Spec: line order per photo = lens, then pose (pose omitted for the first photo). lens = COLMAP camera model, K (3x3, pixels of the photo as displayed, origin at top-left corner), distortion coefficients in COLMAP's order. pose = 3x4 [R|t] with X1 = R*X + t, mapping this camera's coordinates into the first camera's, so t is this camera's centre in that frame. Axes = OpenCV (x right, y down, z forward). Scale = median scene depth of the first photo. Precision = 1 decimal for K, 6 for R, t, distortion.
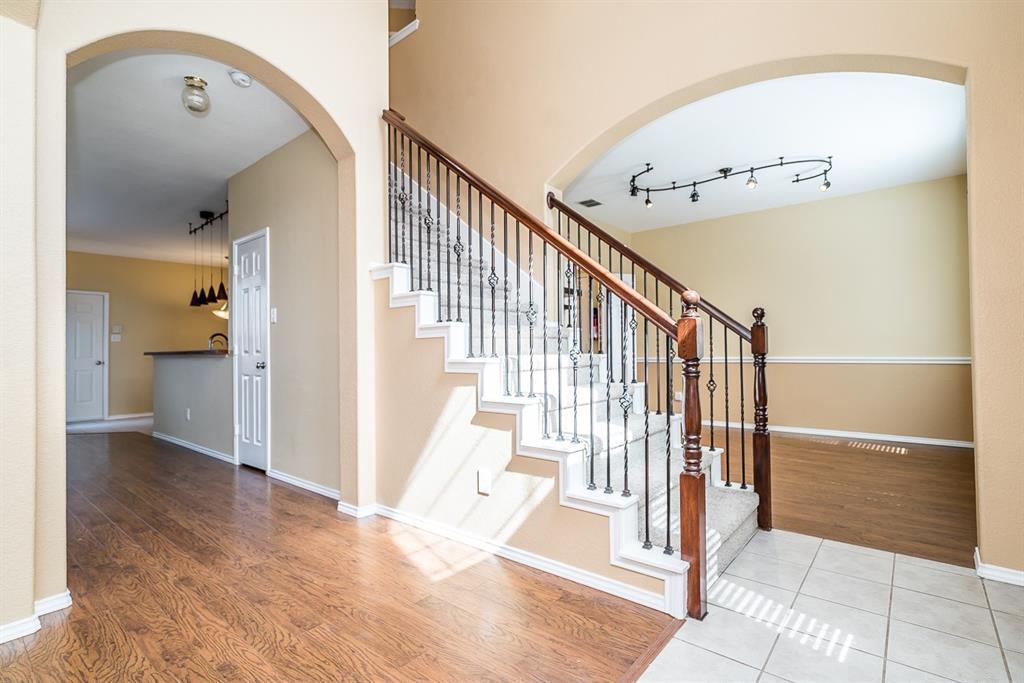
lens RADIAL K [[489.6, 0, 521.6], [0, 489.6, 344.5], [0, 0, 1]] dist [0.000559, -0.000295]
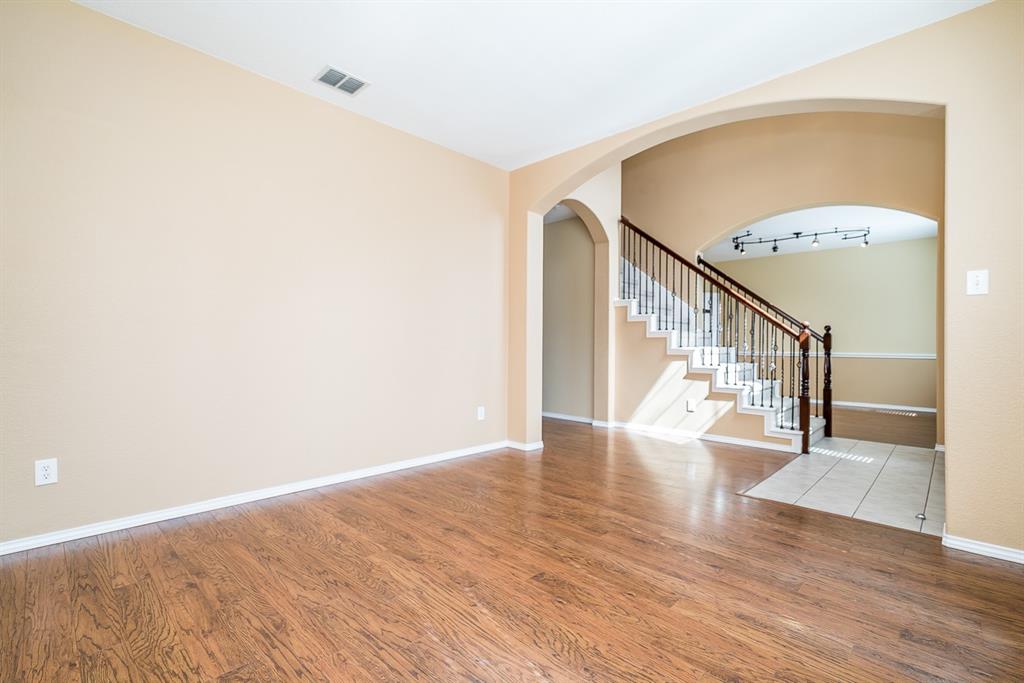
lens RADIAL K [[460.6, 0, 506.3], [0, 460.6, 343.5], [0, 0, 1]] dist [0.000641, -0.001499]
pose [[0.995138, 0.019529, -0.096539, -0.645526], [-0.018486, 0.999761, 0.011683, 0.000622], [0.096744, -0.009842, 0.995261, -1.005843]]
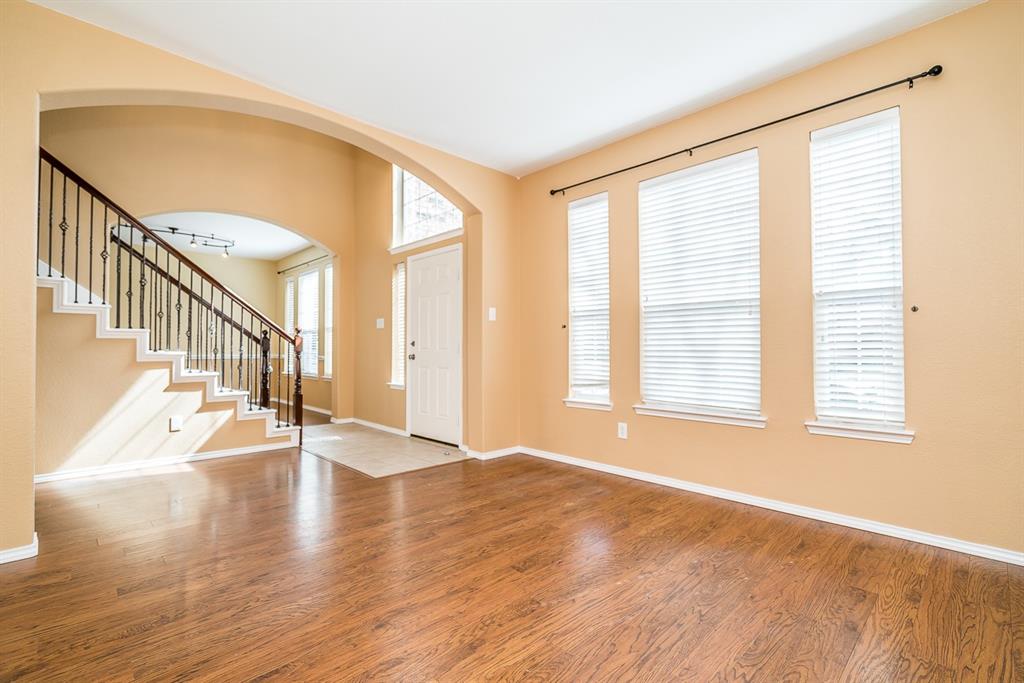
lens RADIAL K [[460.6, 0, 515.7], [0, 460.6, 341.3], [0, 0, 1]] dist [0.000641, -0.001499]
pose [[0.124396, 0.028083, 0.991835, -1.442768], [-0.012538, 0.999564, -0.026729, 0.017445], [-0.992153, -0.009111, 0.124694, -0.359544]]
